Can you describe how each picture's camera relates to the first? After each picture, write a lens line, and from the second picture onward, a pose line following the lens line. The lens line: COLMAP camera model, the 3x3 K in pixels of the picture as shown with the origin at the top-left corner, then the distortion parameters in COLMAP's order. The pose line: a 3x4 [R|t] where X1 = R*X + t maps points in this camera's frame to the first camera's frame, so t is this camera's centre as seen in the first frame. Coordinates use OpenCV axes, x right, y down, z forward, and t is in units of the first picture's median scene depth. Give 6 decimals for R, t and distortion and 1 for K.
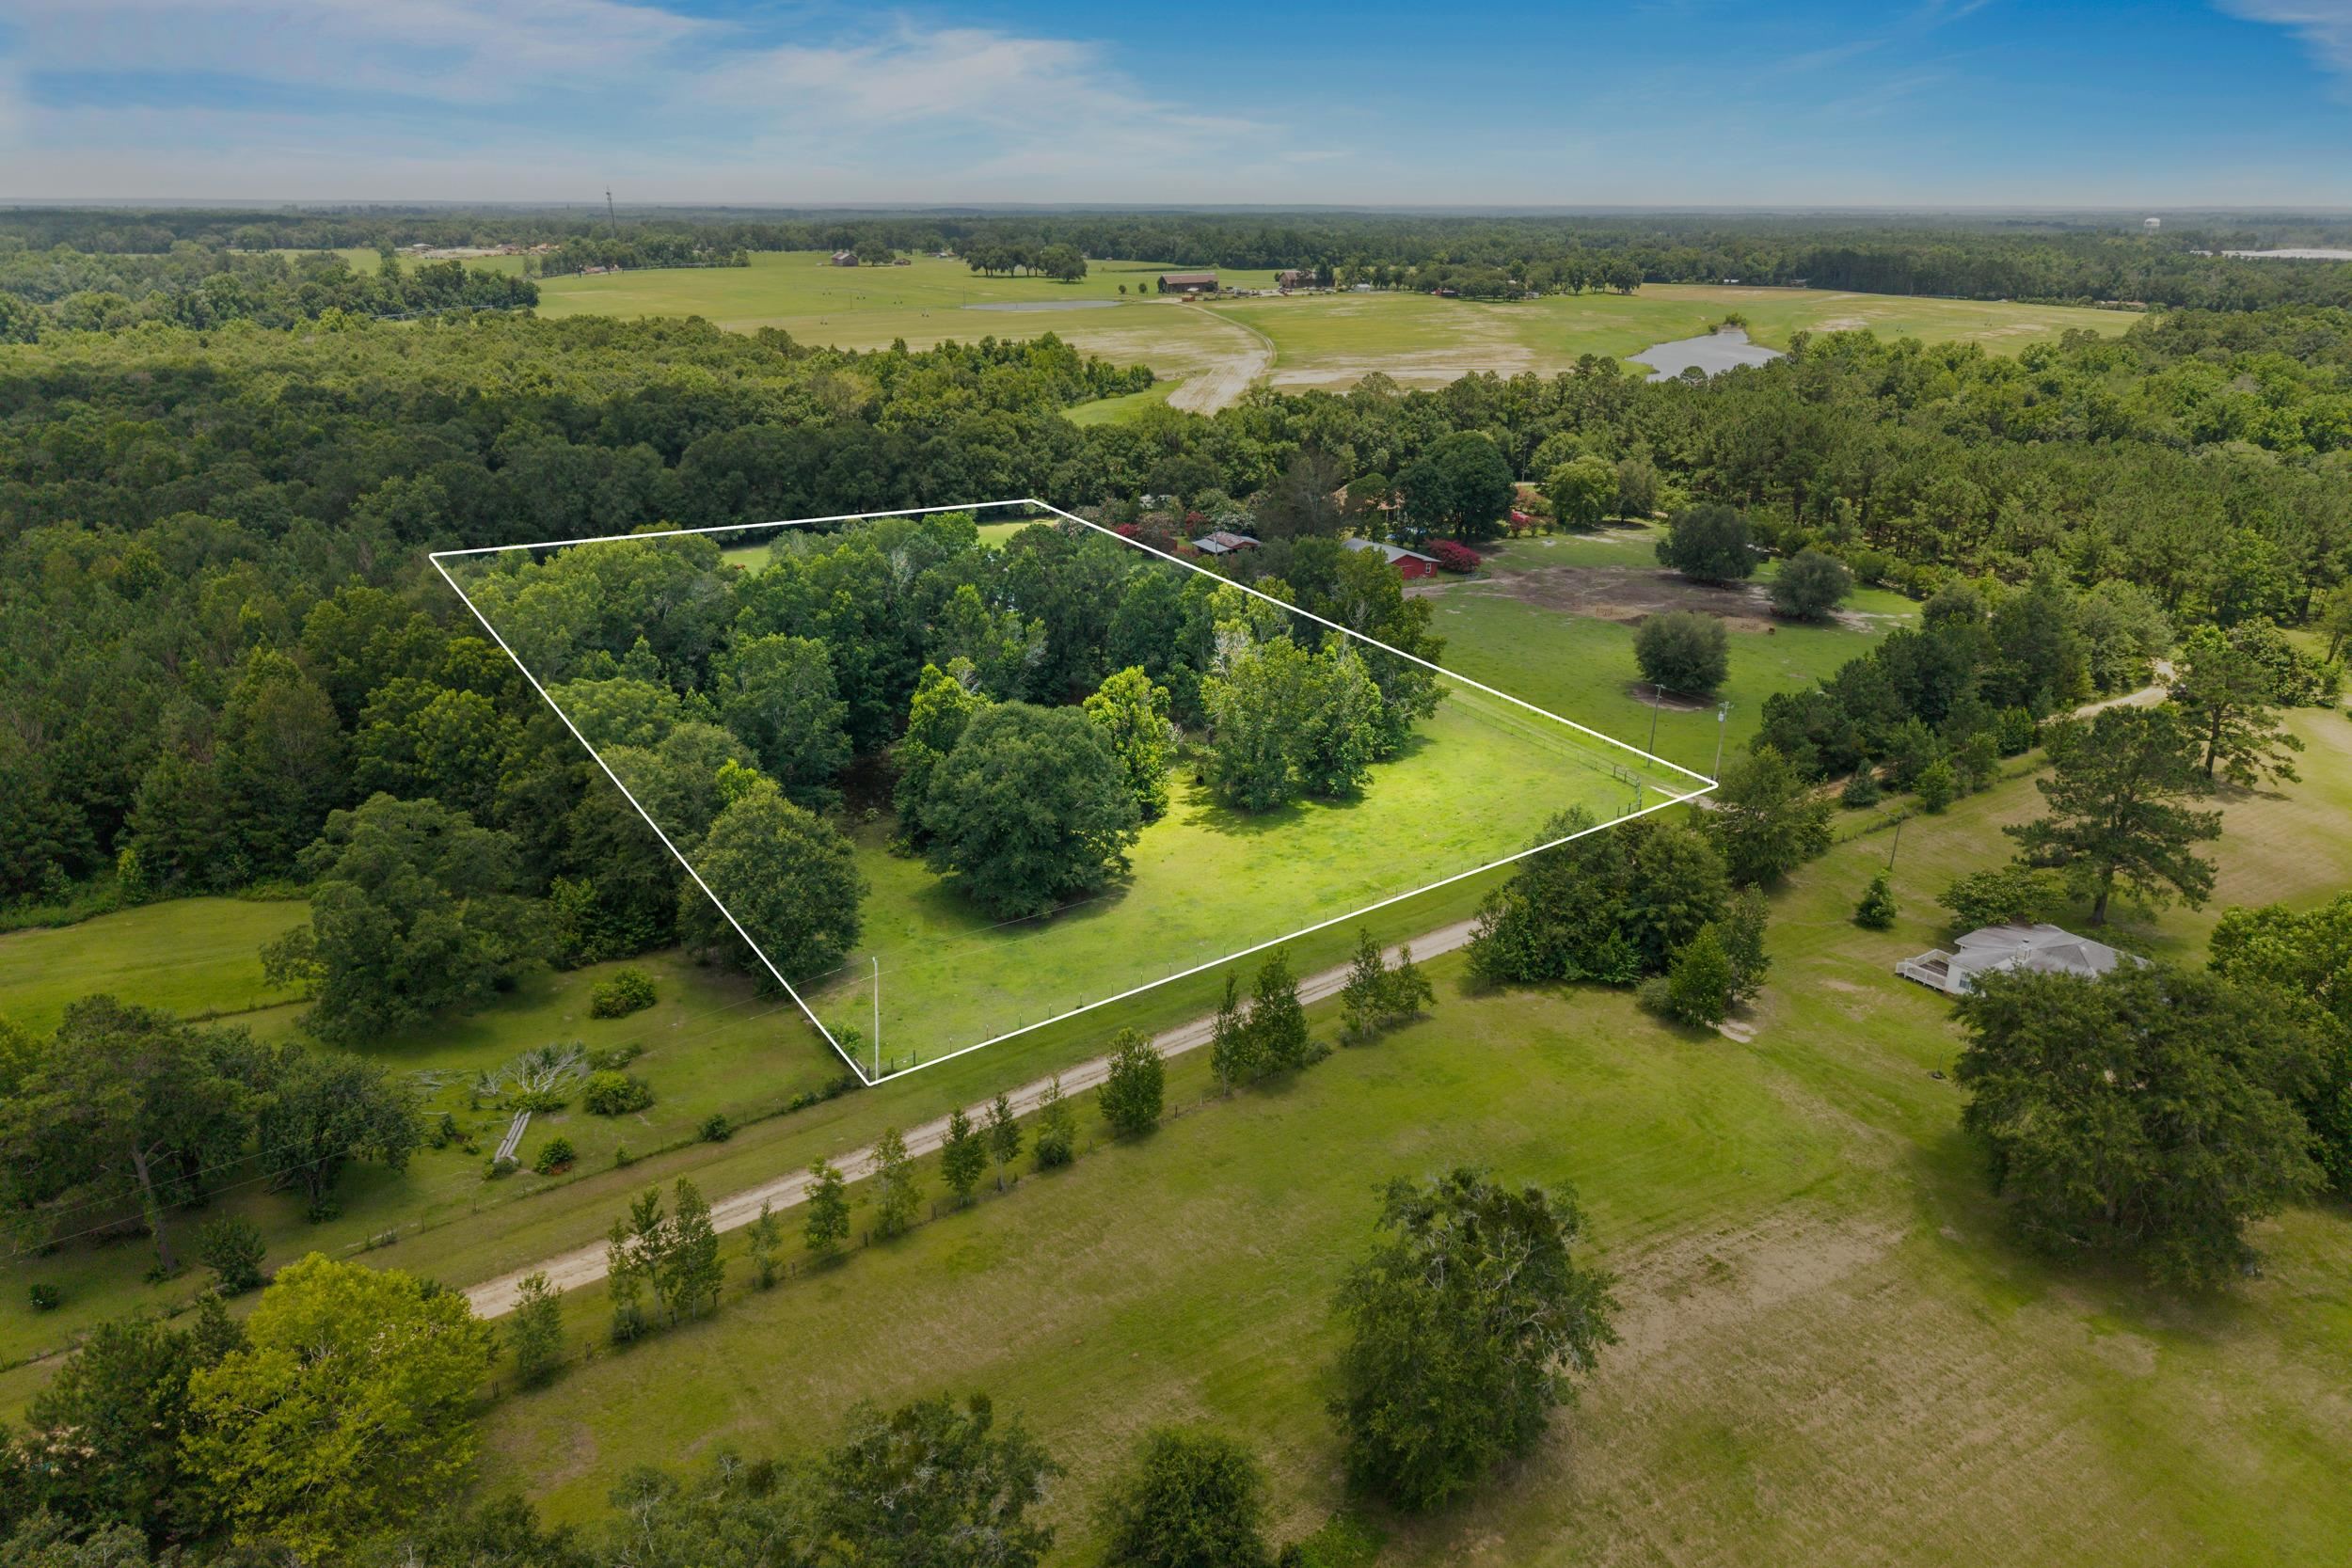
lens RADIAL K [[1634.2, 0, 1176.0], [0, 1634.2, 784.0], [0, 0, 1]] dist [0.054679, -0.035515]
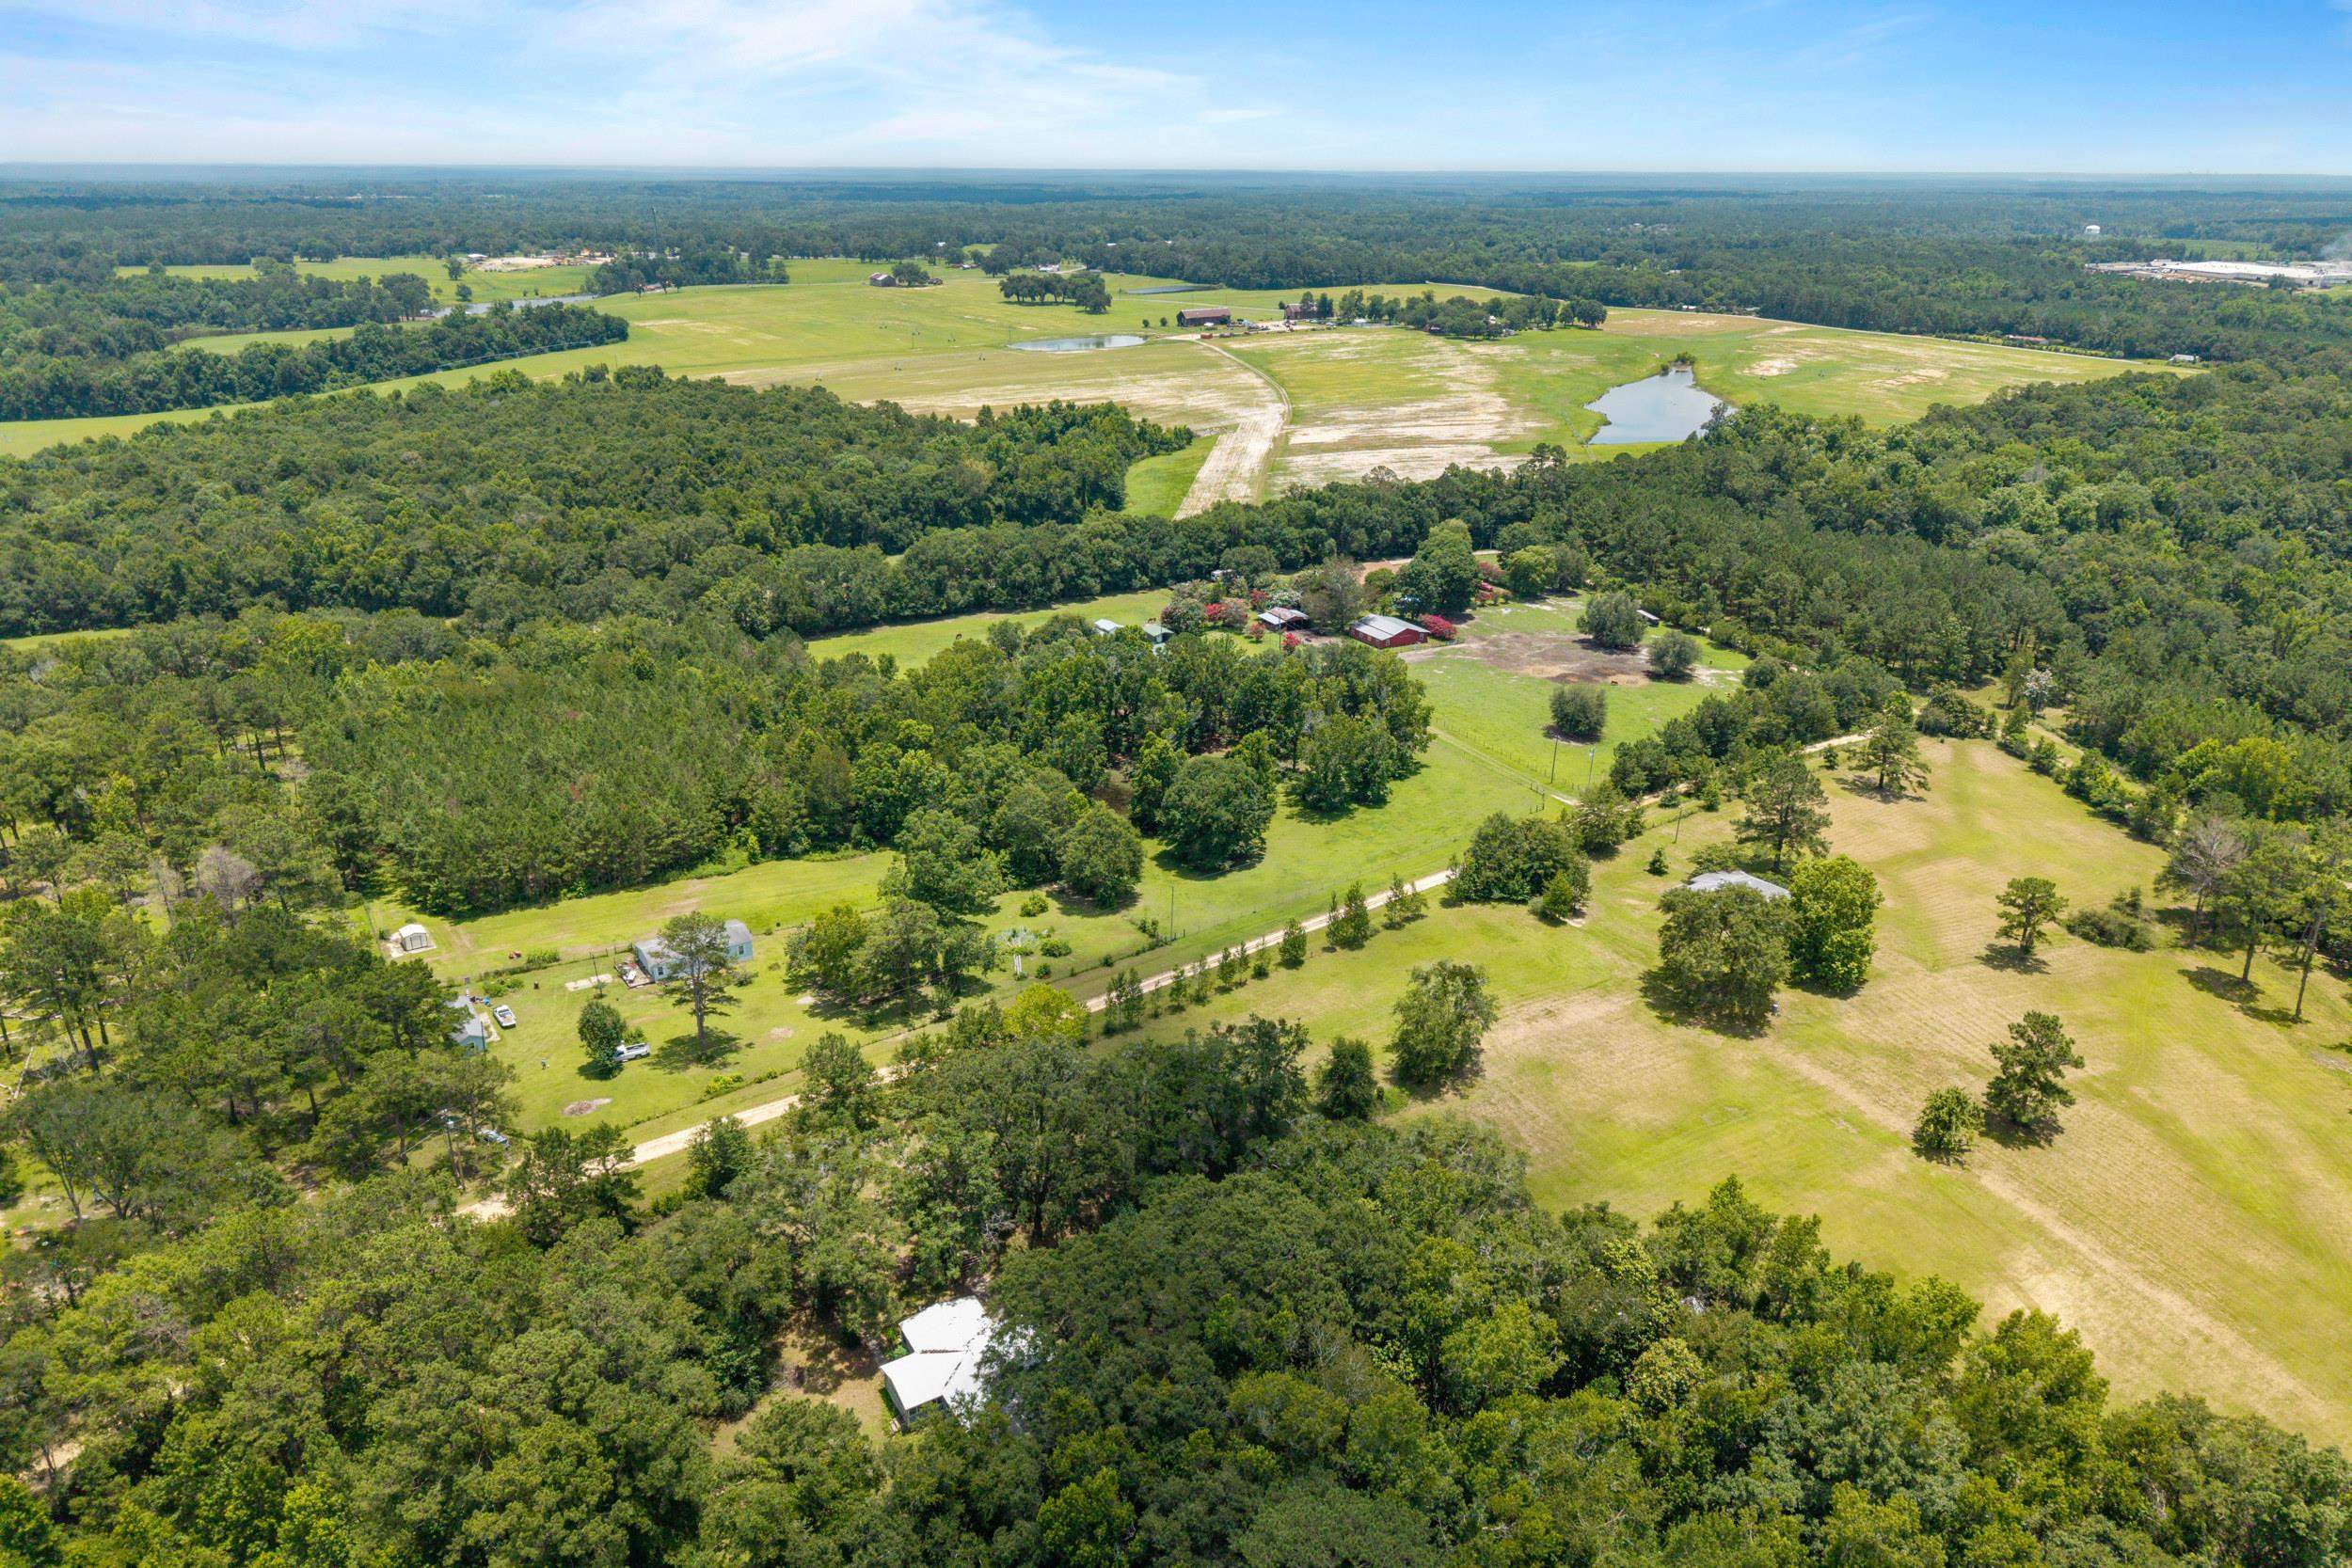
lens RADIAL K [[1634.2, 0, 1176.0], [0, 1634.2, 784.0], [0, 0, 1]] dist [0.054679, -0.035515]
pose [[0.999962, -0.001851, 0.008509, -0.102074], [0.001680, 0.999797, 0.020079, -0.037890], [-0.008544, -0.020064, 0.999762, -0.605438]]
